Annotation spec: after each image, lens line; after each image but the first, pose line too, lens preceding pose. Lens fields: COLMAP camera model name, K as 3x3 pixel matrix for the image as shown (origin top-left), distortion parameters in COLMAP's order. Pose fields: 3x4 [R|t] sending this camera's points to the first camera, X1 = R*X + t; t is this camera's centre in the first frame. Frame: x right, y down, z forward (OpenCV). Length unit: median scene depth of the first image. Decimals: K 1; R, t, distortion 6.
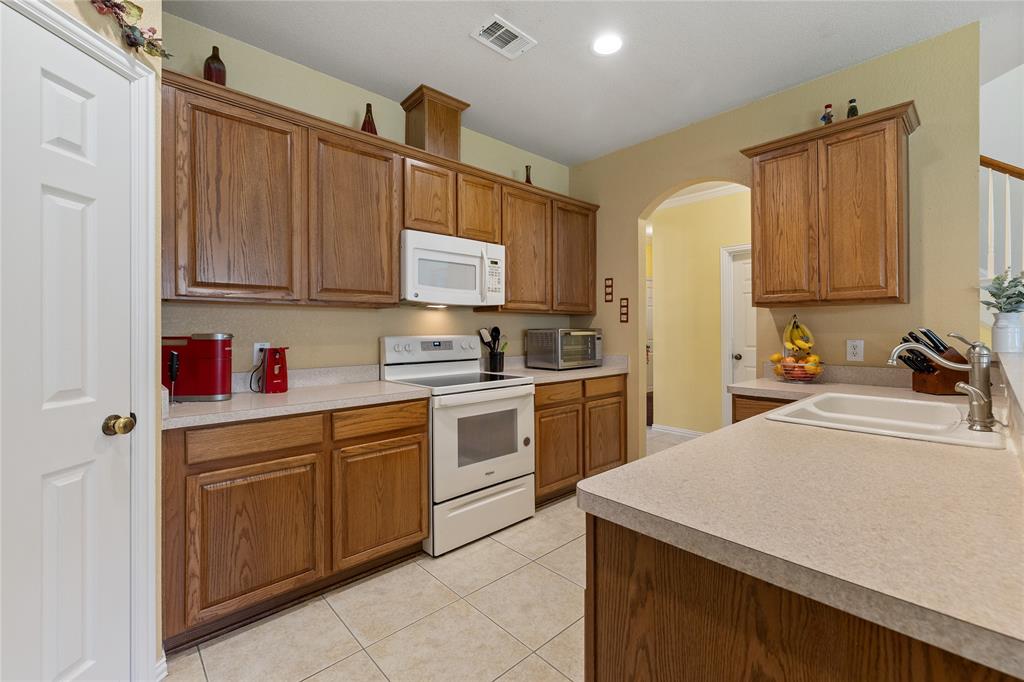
lens RADIAL K [[436.0, 0, 515.1], [0, 436.0, 326.0], [0, 0, 1]] dist [0.003578, 0.000464]
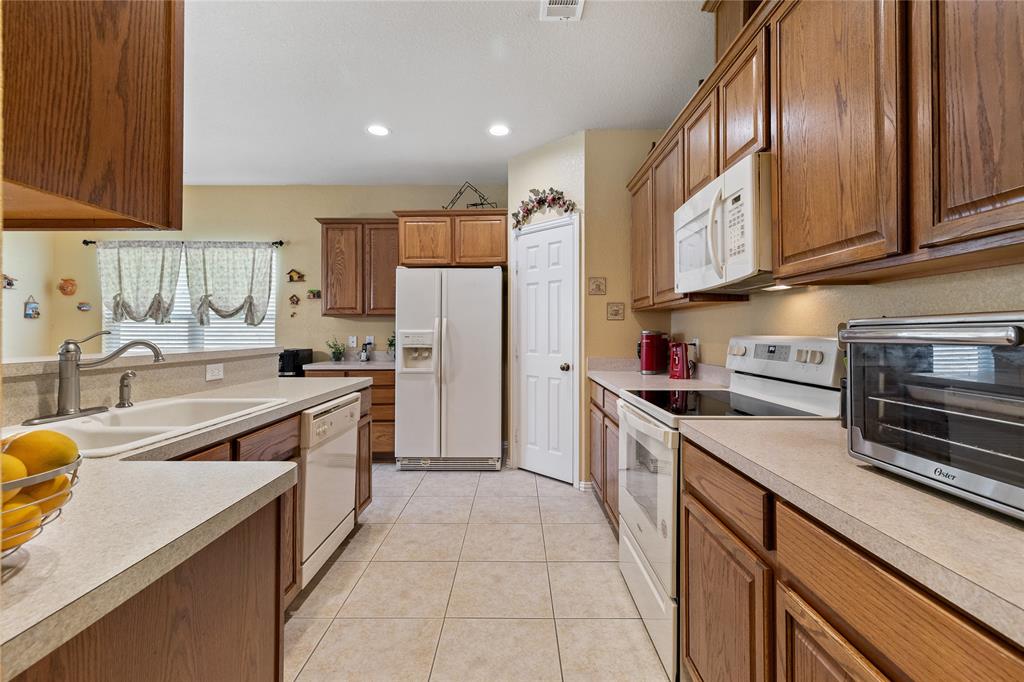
lens RADIAL K [[442.6, 0, 513.8], [0, 442.6, 332.4], [0, 0, 1]] dist [0.003223, 0.000314]
pose [[-0.681903, 0.003870, -0.731432, 0.623281], [0.009245, 0.999952, -0.003329, 0.018986], [0.731384, -0.009032, -0.681906, 1.377156]]
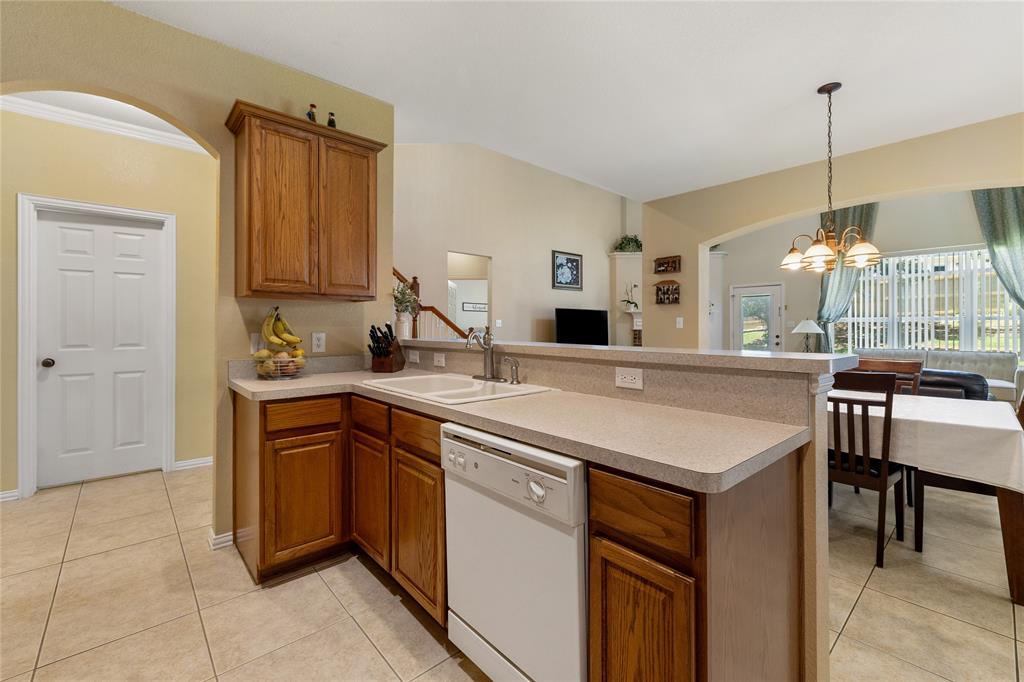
lens RADIAL K [[436.0, 0, 515.1], [0, 436.0, 326.0], [0, 0, 1]] dist [0.003578, 0.000464]
pose [[0.011477, 0.002899, 0.999930, -0.299881], [-0.012437, 0.999919, -0.002756, 0.012463], [-0.999857, -0.012405, 0.011512, 0.502060]]
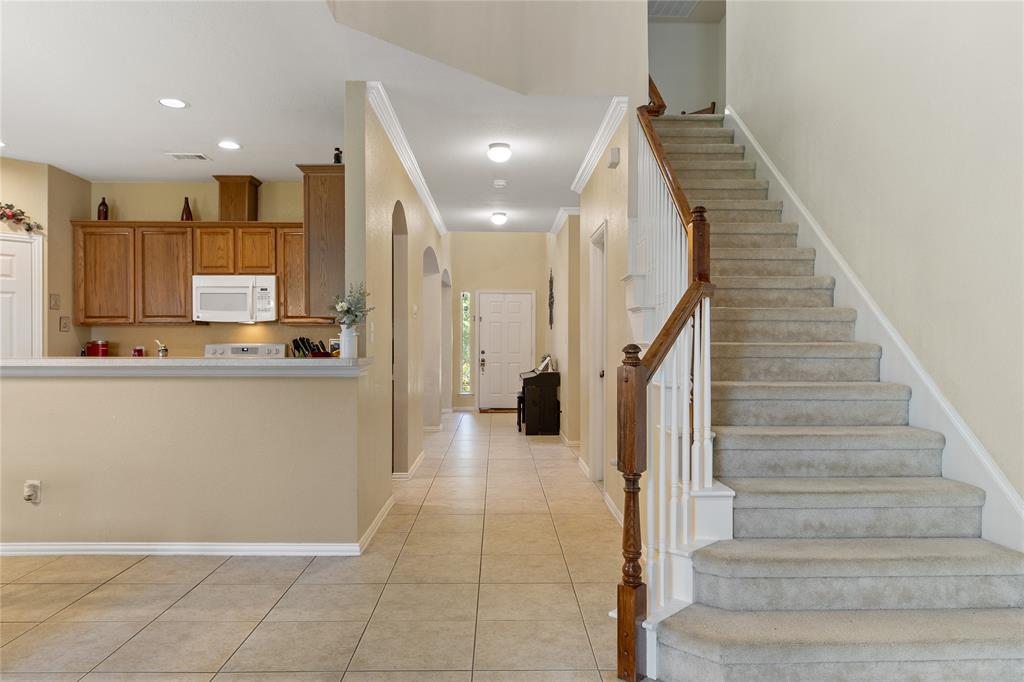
lens RADIAL K [[694.9, 0, 512.0], [0, 694.9, 341.0], [0, 0, 1]] dist [0.003338, -0.000112]
pose [[0.749104, -0.000132, -0.662452, 2.299800], [0.003255, 0.999989, 0.003482, 0.010749], [0.662444, -0.004764, 0.749096, -0.121074]]
